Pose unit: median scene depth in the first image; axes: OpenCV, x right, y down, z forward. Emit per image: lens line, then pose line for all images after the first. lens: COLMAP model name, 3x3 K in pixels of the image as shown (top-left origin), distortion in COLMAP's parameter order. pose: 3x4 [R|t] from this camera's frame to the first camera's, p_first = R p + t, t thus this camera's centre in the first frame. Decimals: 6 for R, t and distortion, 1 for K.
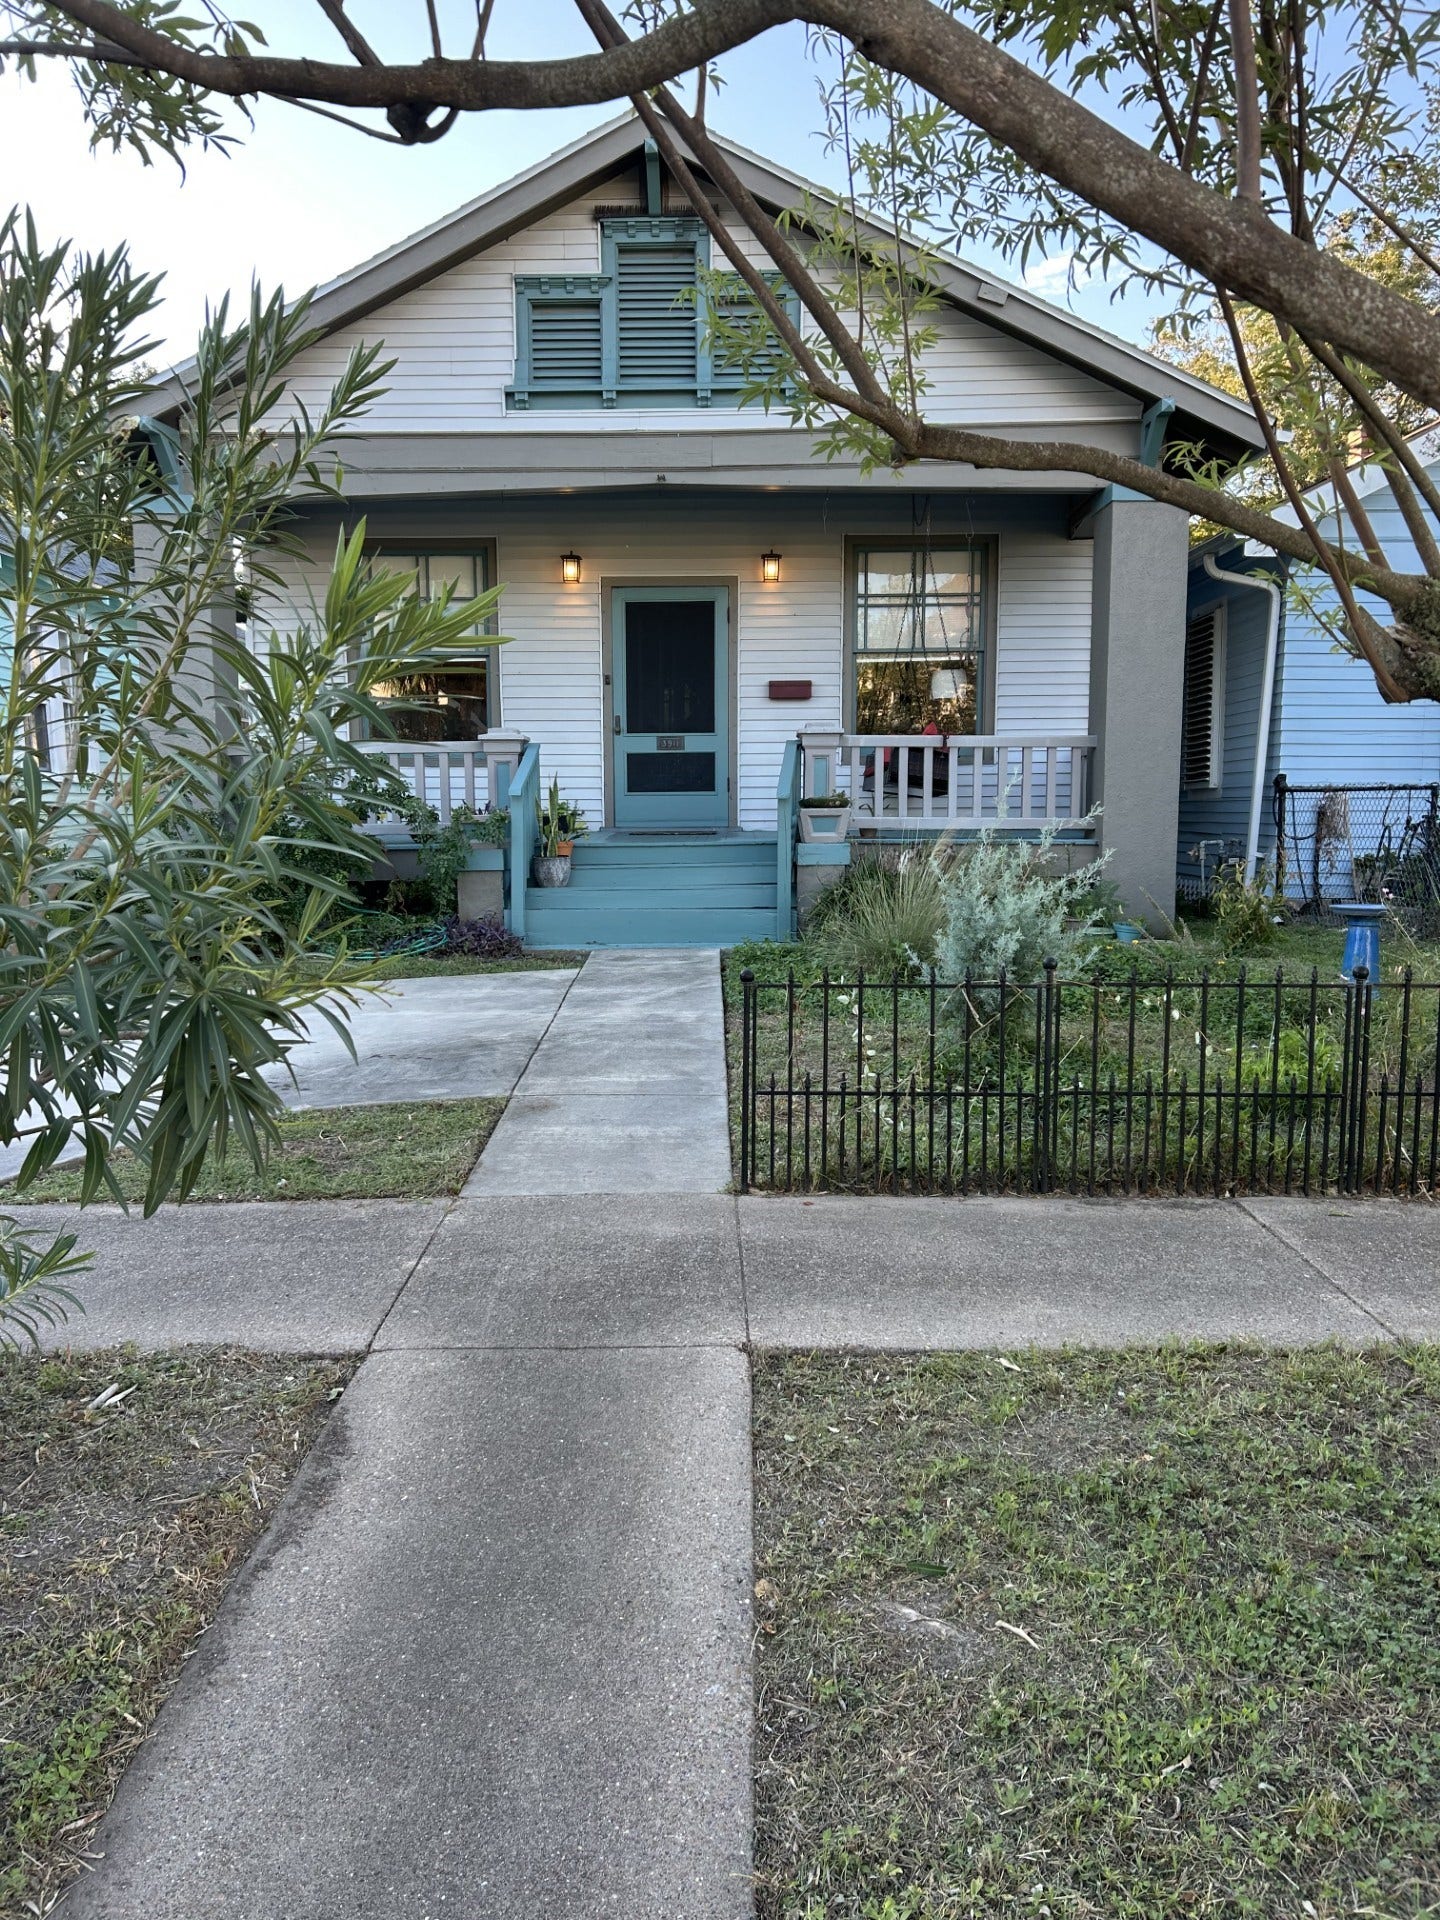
lens RADIAL K [[1454.1, 0, 718.8], [0, 1454.1, 971.0], [0, 0, 1]] dist [0.039046, -0.007541]
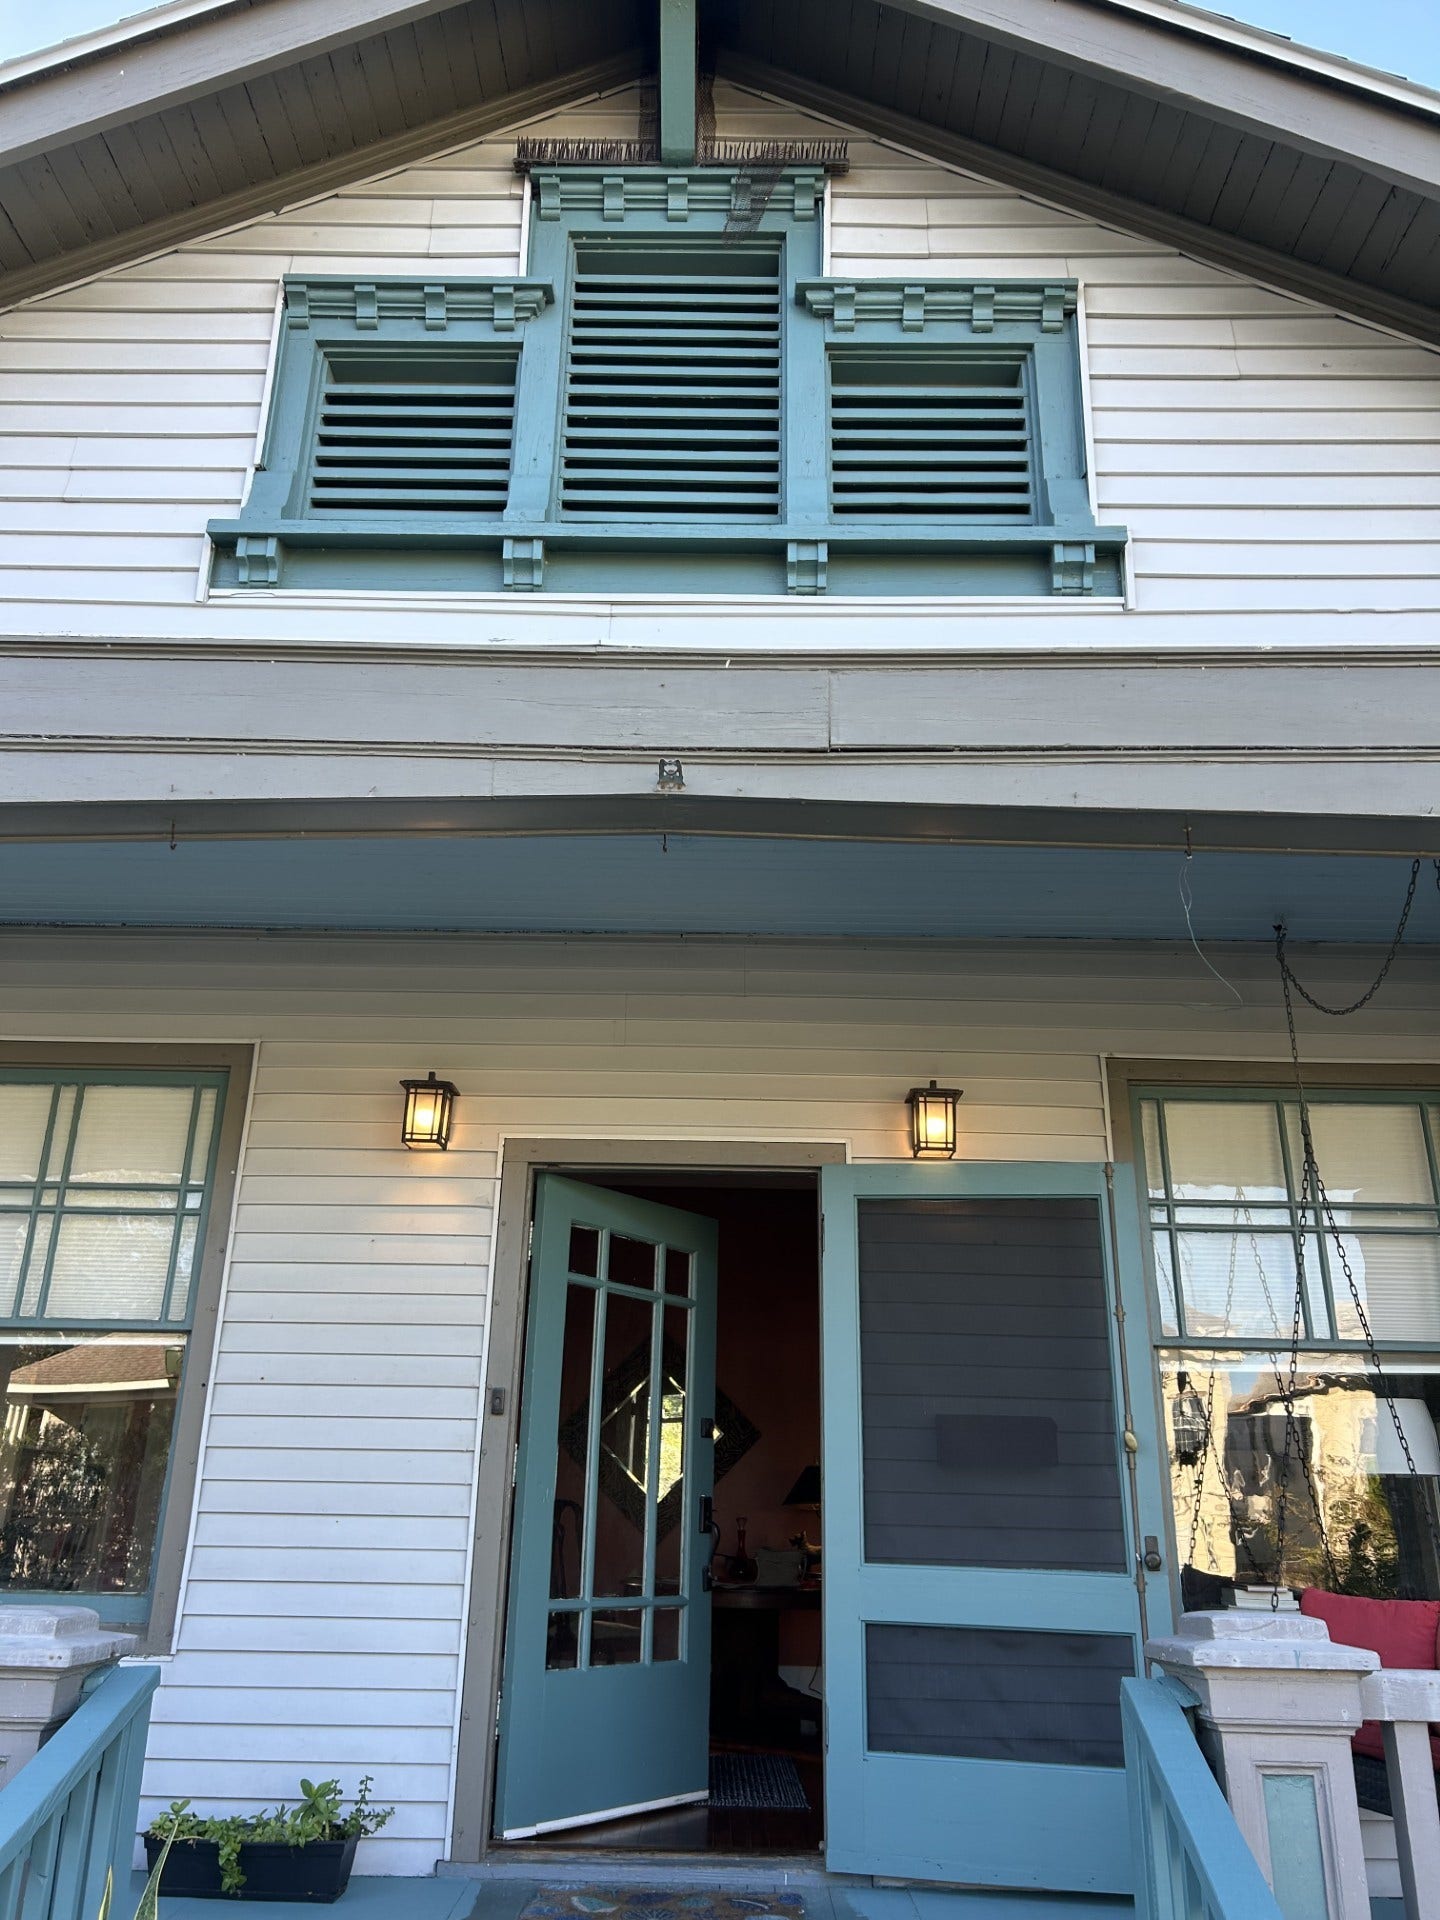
lens RADIAL K [[1454.1, 0, 711.3], [0, 1454.1, 995.5], [0, 0, 1]] dist [0.039046, -0.007541]
pose [[0.999663, 0.025577, -0.004489, -0.023171], [-0.024972, 0.899435, -0.436341, -0.133113], [-0.007123, 0.436306, 0.899770, 0.625321]]
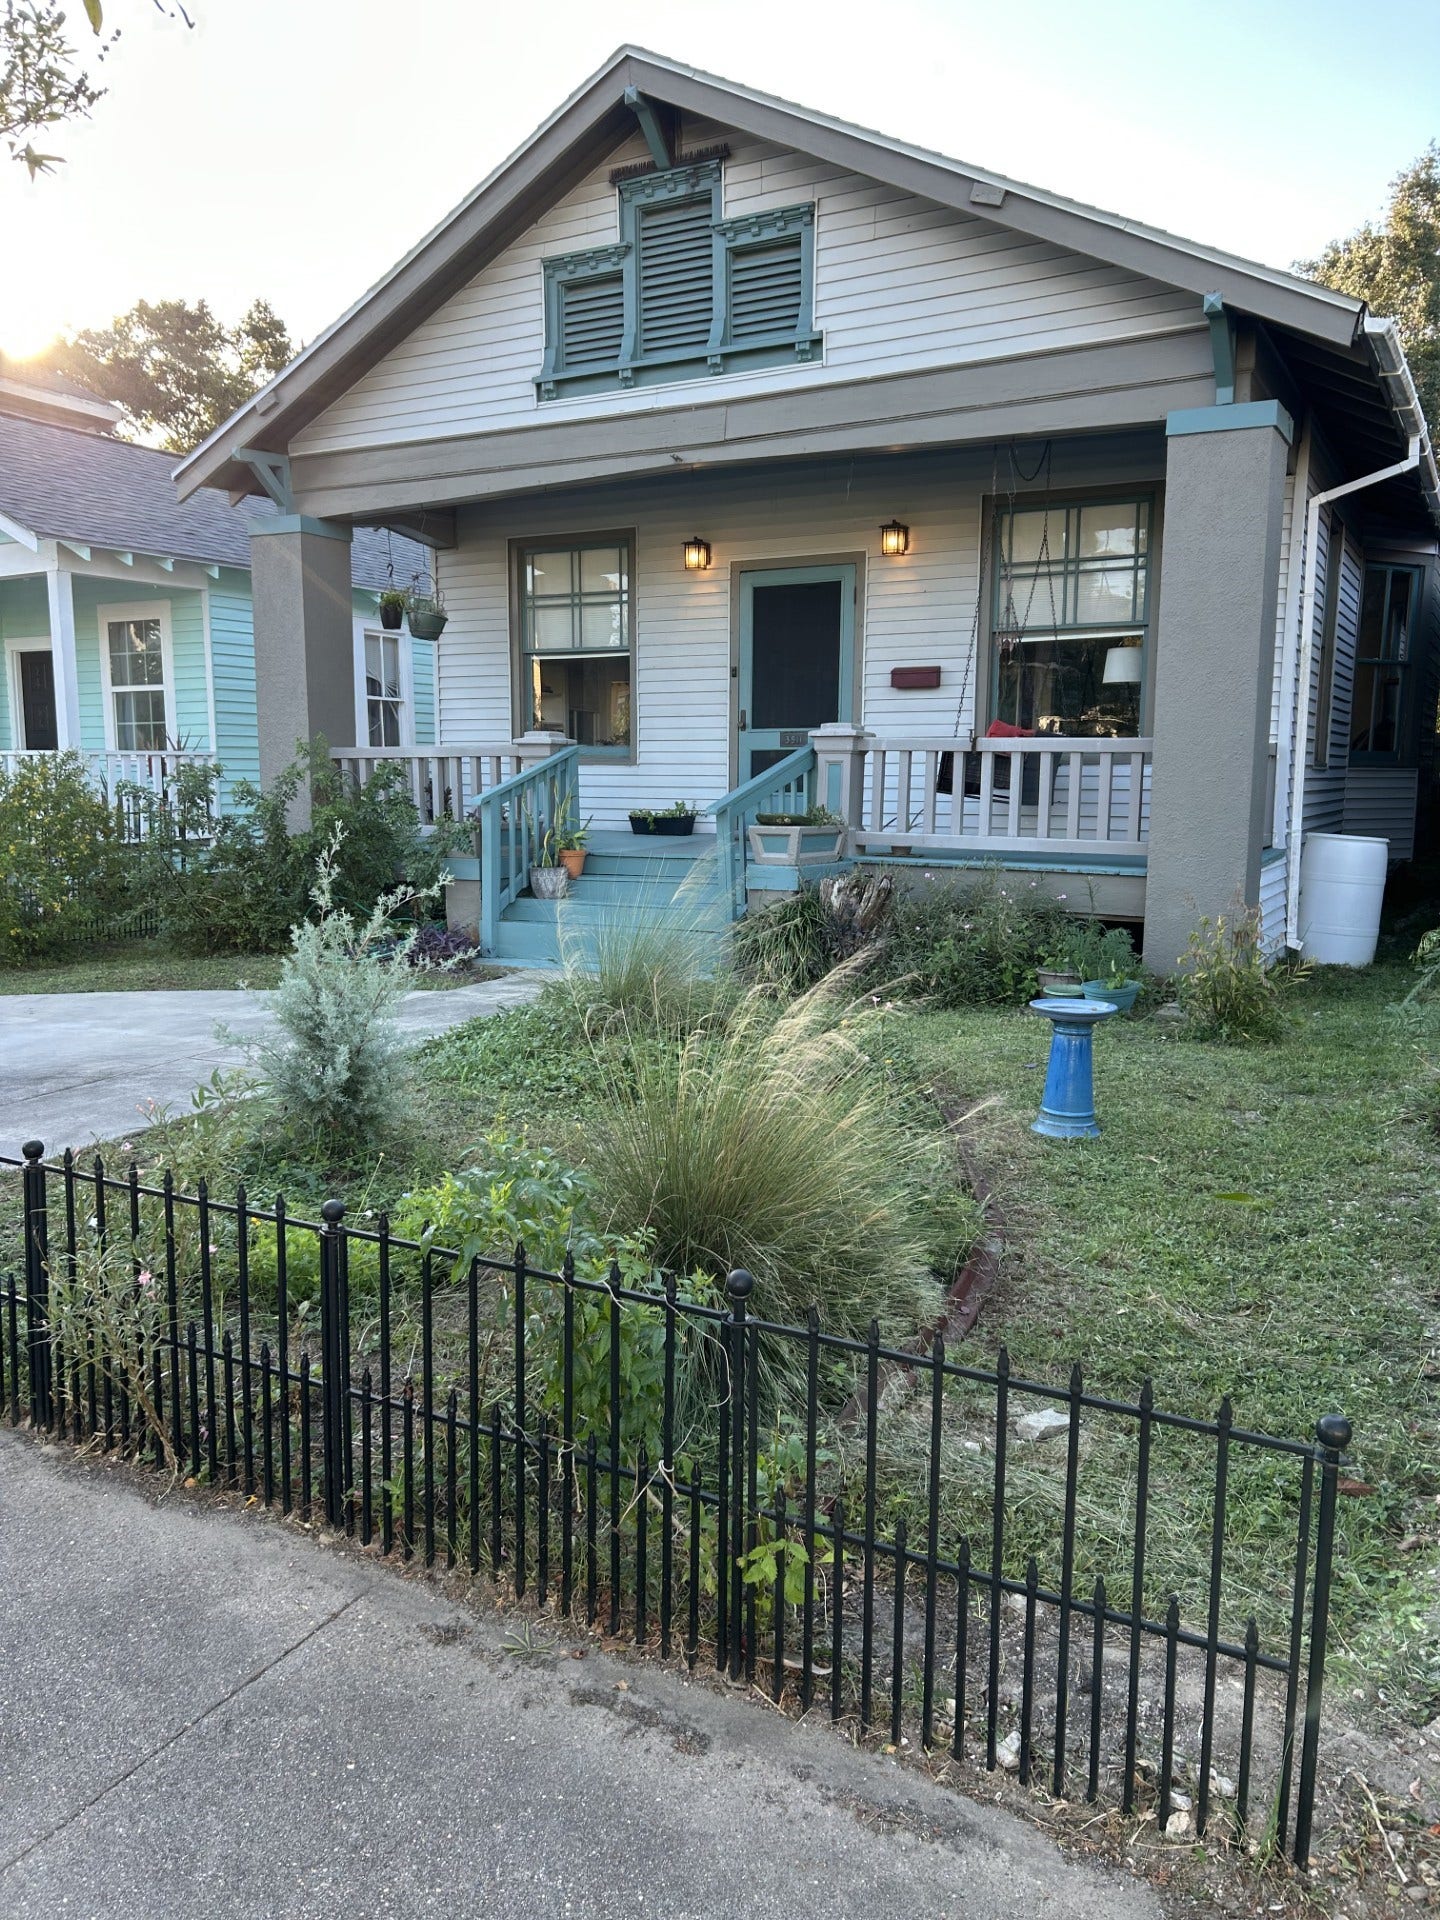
lens RADIAL K [[1454.1, 0, 723.6], [0, 1454.1, 969.9], [0, 0, 1]] dist [0.039046, -0.007541]
pose [[0.881439, 0.072400, -0.466716, 0.372046], [-0.057520, 0.997281, 0.046073, -0.051961], [0.468783, -0.013765, 0.883206, 0.169132]]
